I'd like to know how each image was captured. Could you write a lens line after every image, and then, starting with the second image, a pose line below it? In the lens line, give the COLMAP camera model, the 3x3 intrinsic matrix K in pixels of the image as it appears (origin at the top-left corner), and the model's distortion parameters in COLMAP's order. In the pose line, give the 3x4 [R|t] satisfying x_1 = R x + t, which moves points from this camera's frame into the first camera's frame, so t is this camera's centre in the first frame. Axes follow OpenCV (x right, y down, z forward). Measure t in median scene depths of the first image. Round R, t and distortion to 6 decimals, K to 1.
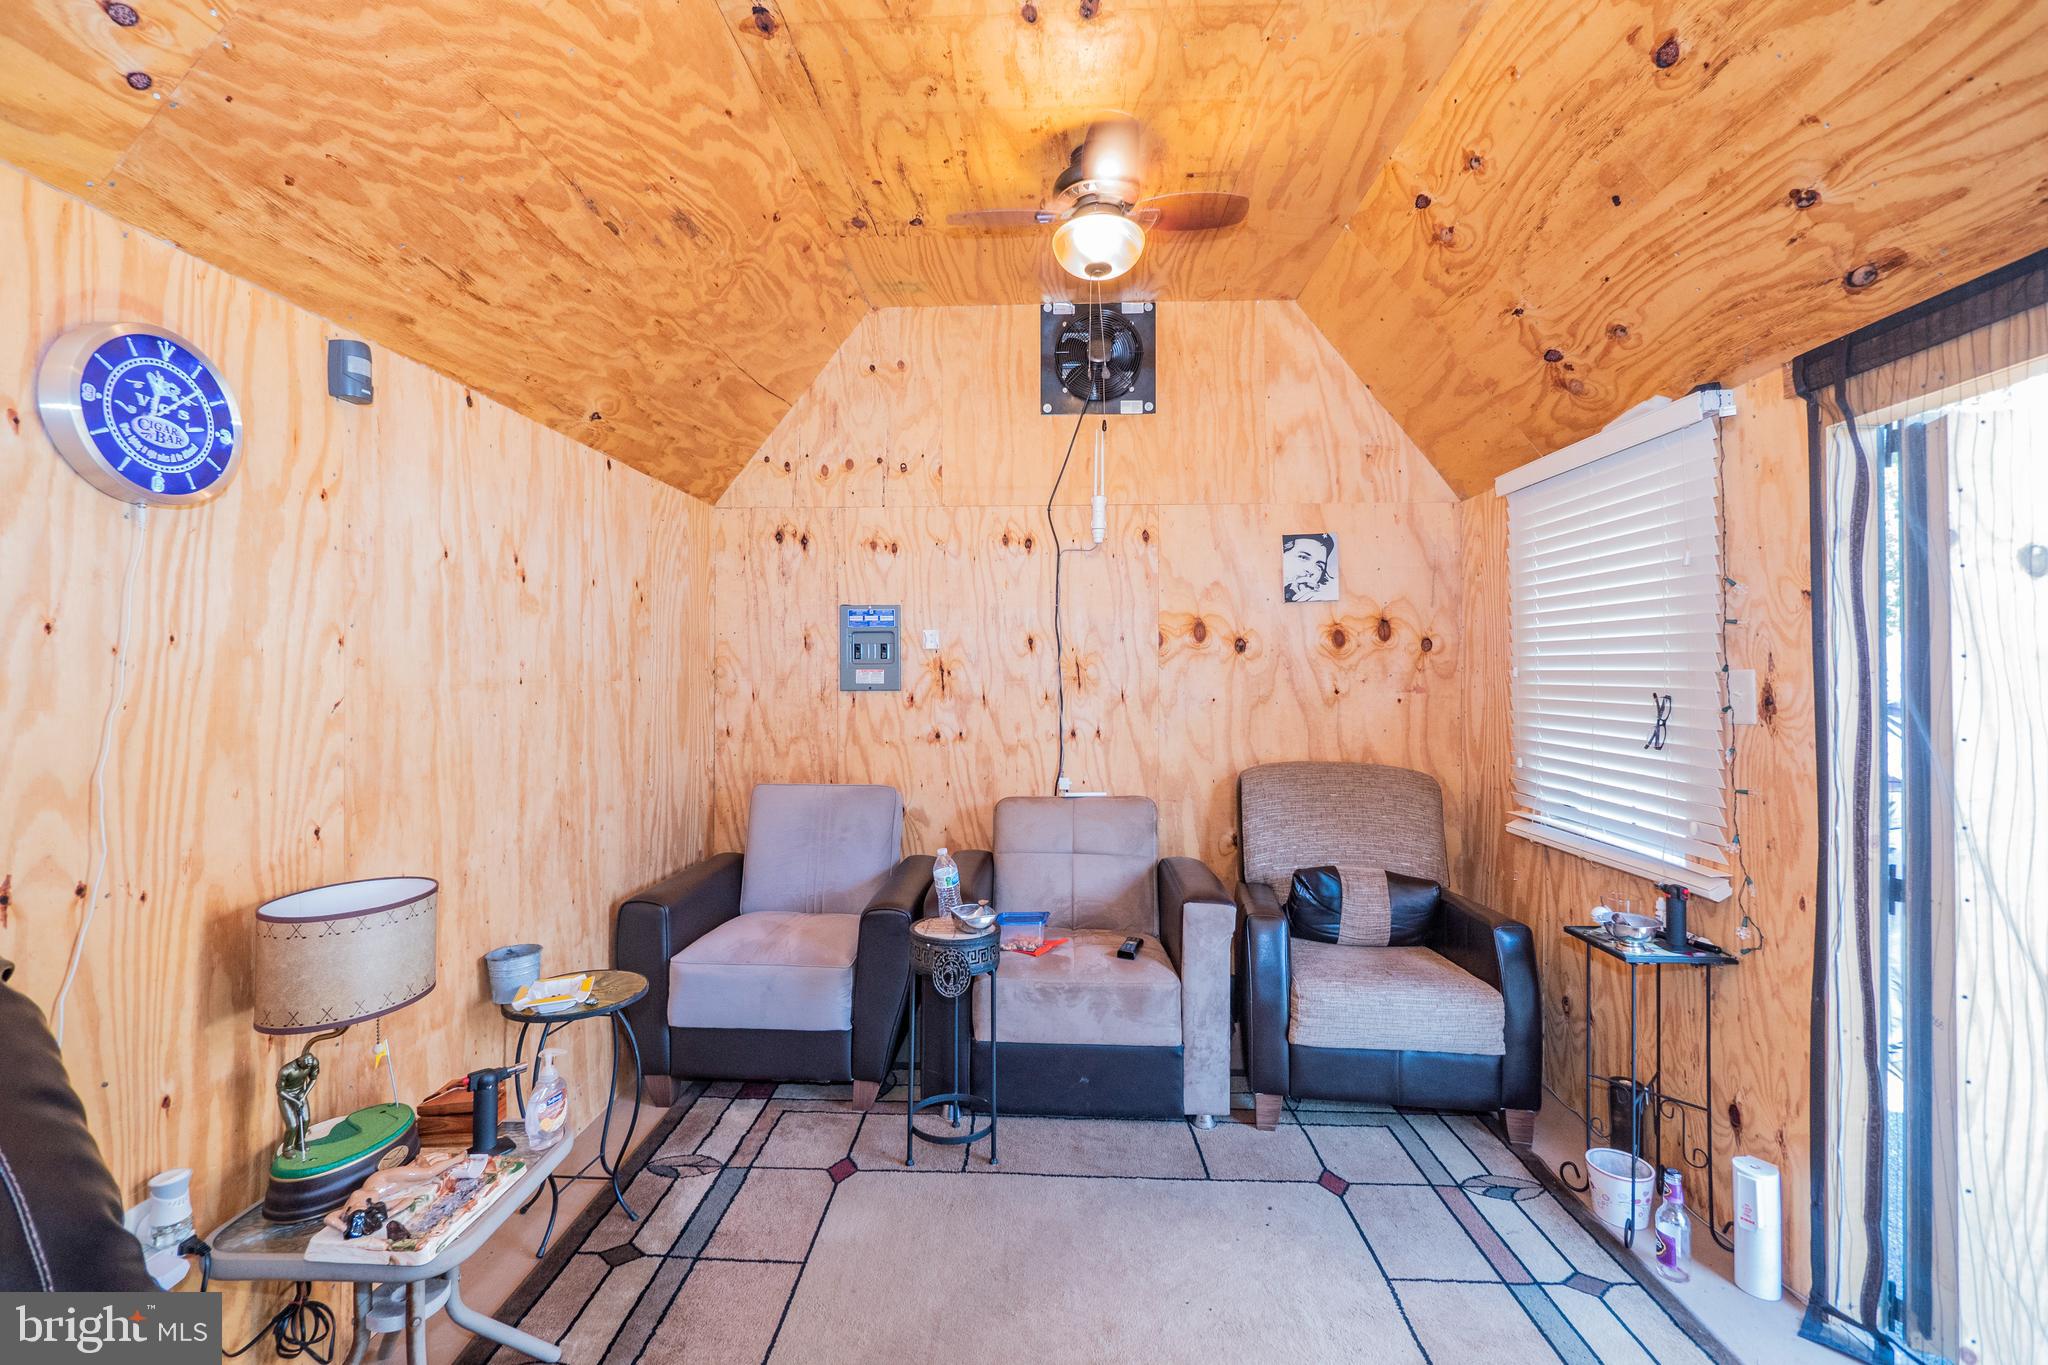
lens RADIAL K [[864.2, 0, 1017.5], [0, 864.2, 668.0], [0, 0, 1]] dist [-0.006887, 0.000376]
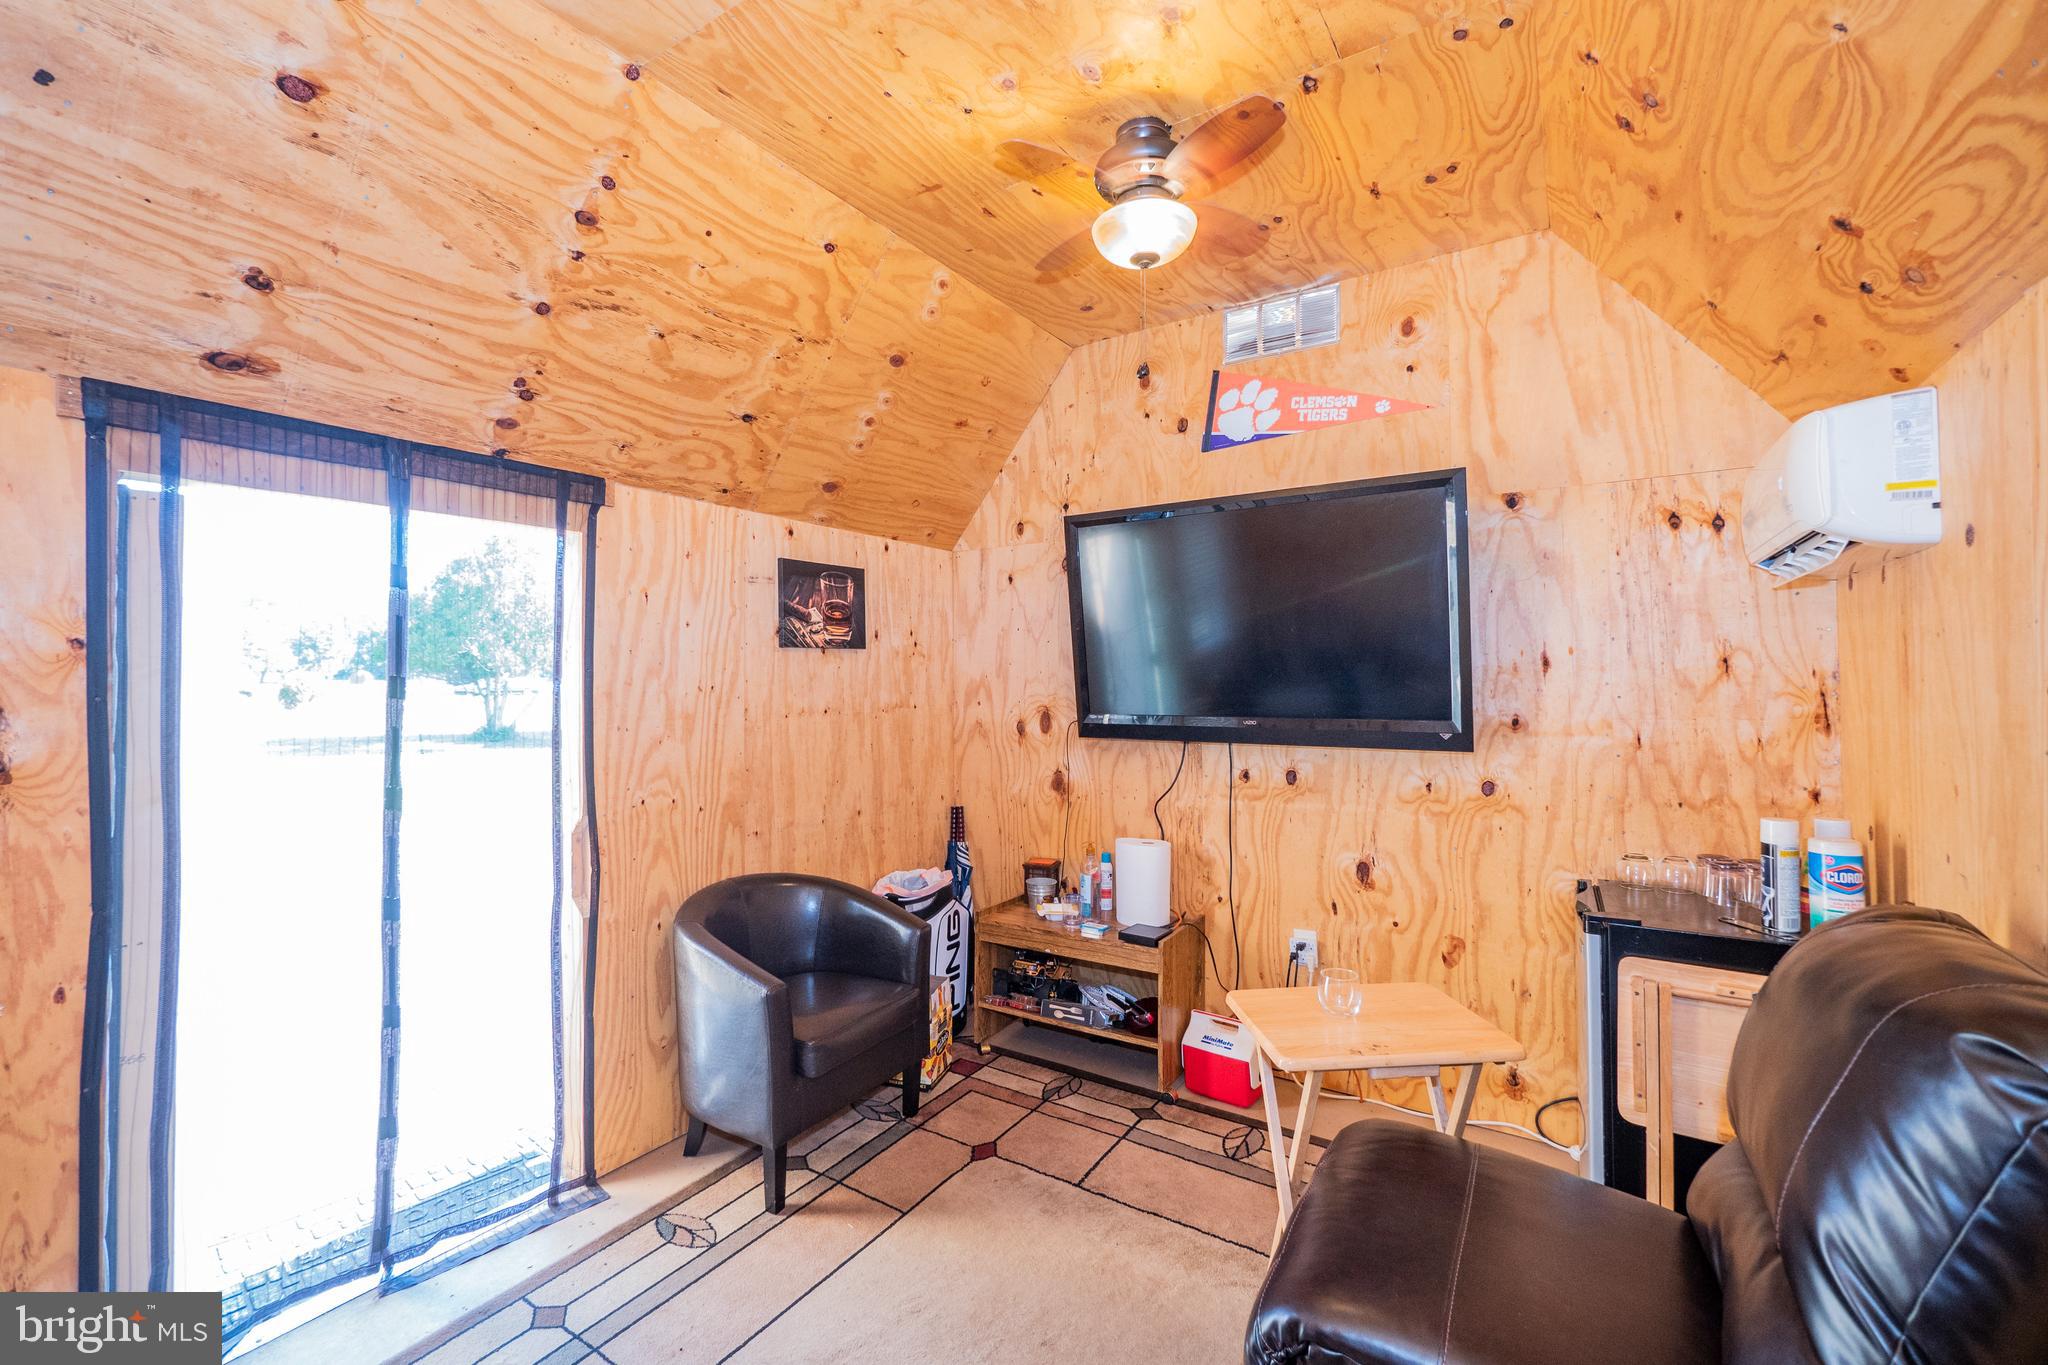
lens RADIAL K [[864.2, 0, 1017.5], [0, 864.2, 668.0], [0, 0, 1]] dist [-0.006887, 0.000376]
pose [[-0.861717, 0.003387, 0.507378, -0.434521], [-0.004650, 0.999883, -0.014571, -0.060136], [-0.507368, -0.014915, -0.861601, 1.458999]]
